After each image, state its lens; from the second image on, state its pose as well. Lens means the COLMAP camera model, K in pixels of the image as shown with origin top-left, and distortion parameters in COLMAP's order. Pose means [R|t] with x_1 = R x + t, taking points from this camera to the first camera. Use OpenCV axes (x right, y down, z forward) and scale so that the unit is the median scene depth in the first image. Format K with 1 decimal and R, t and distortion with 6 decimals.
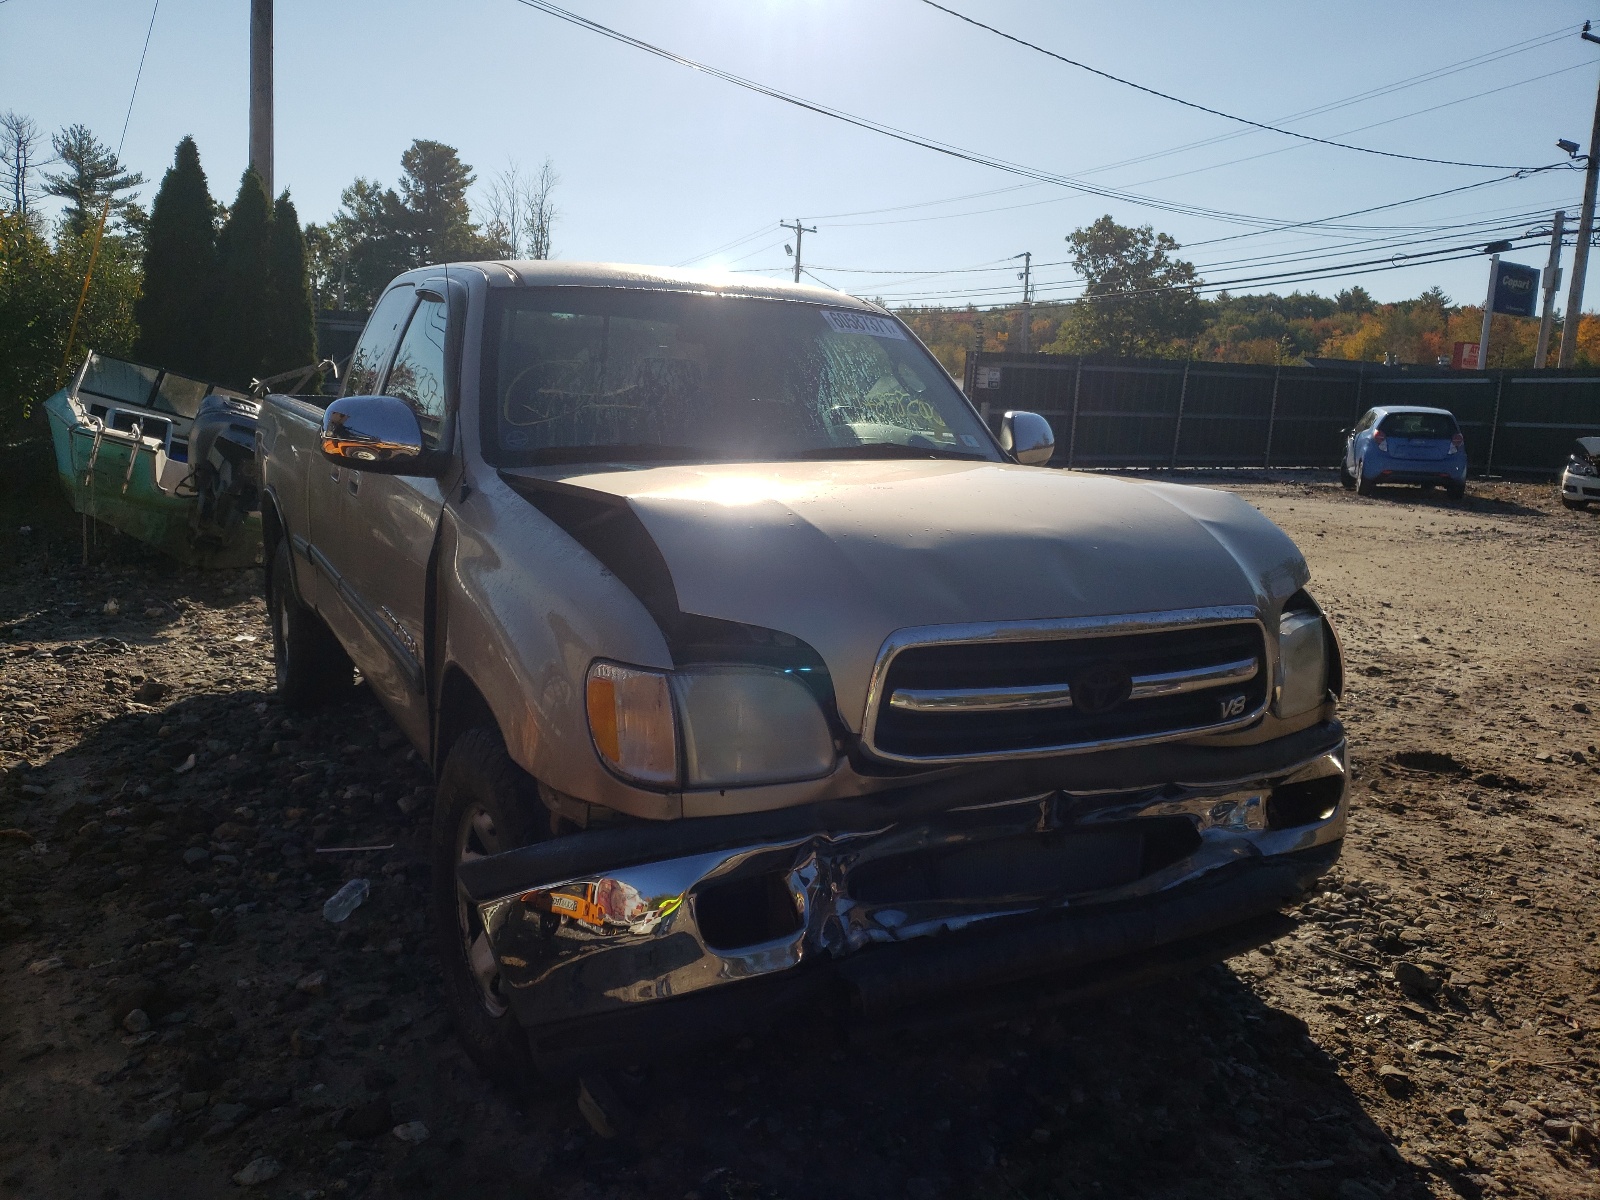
lens RADIAL K [[1348.0, 0, 800.0], [0, 1348.0, 600.0], [0, 0, 1]] dist [0.007983, 0.019232]
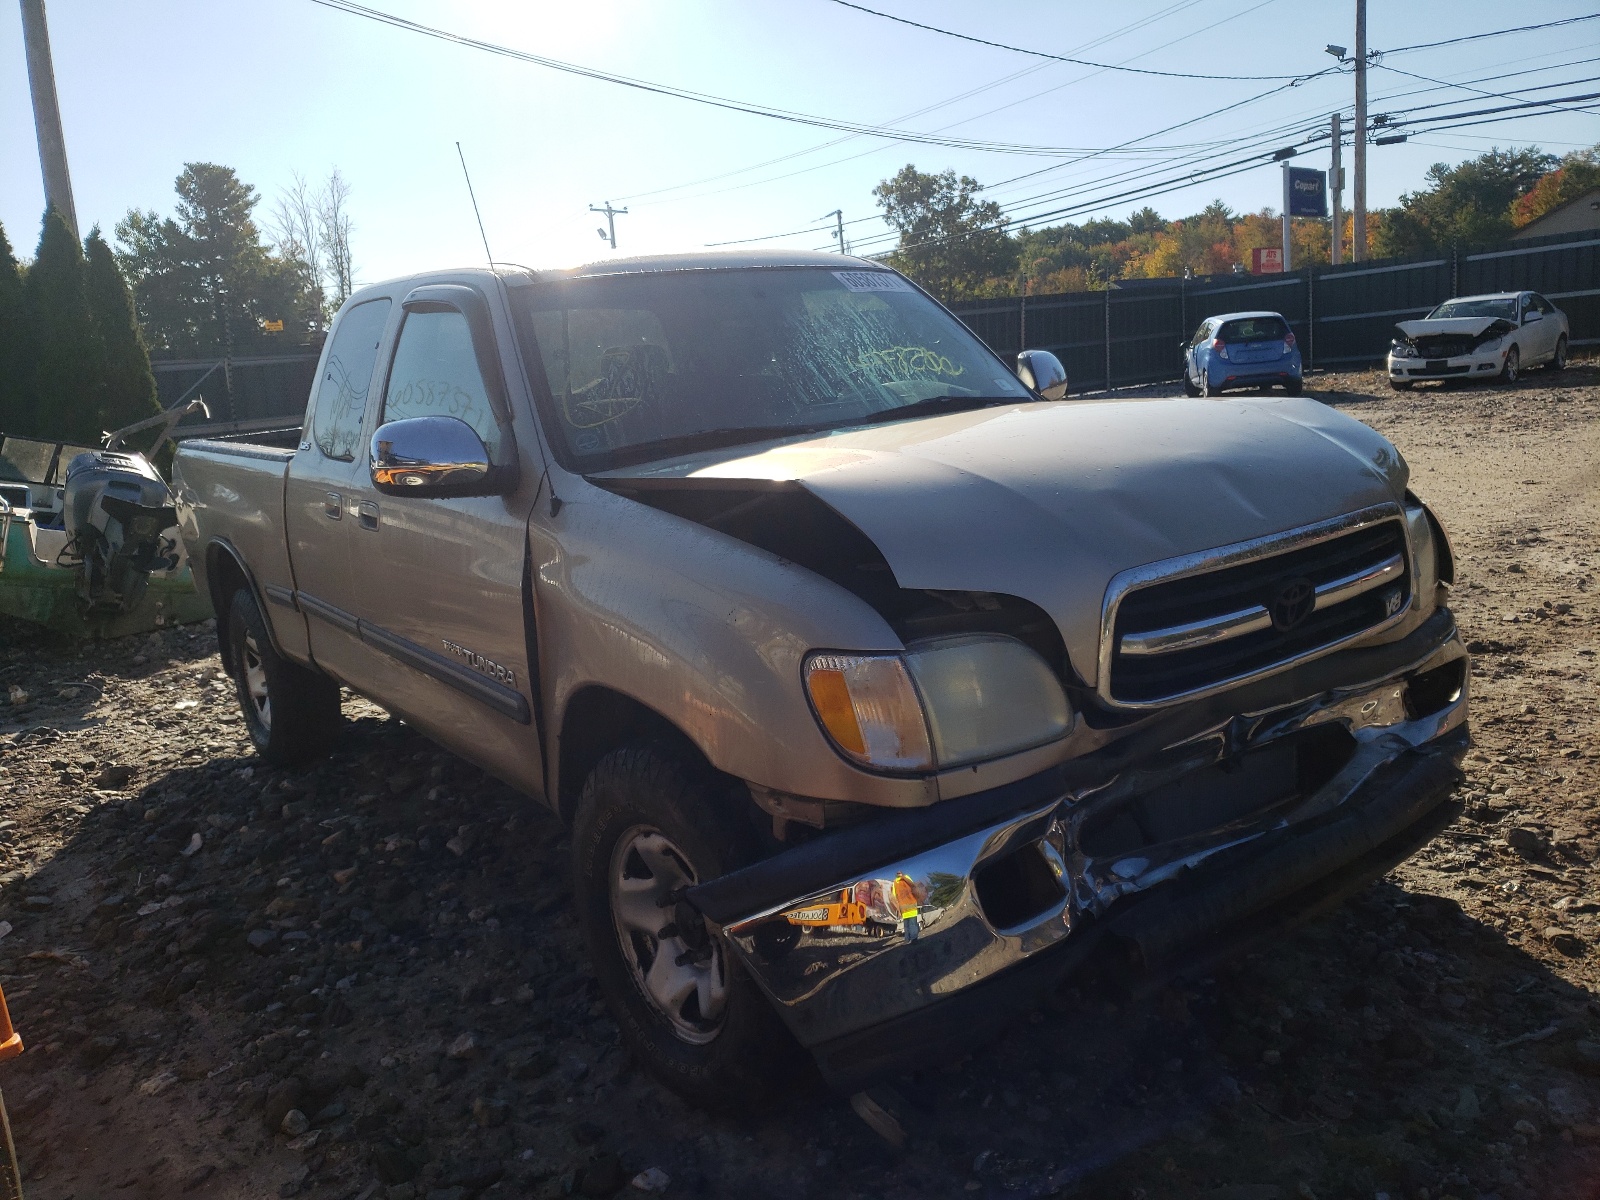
lens RADIAL K [[1338.3, 0, 800.0], [0, 1338.3, 600.0], [0, 0, 1]] dist [0.009593, 0.017836]
pose [[0.981040, -0.148987, 0.123952, -0.097153], [0.146558, 0.988790, 0.028543, -0.007347], [-0.126816, -0.009836, 0.991878, 0.025048]]
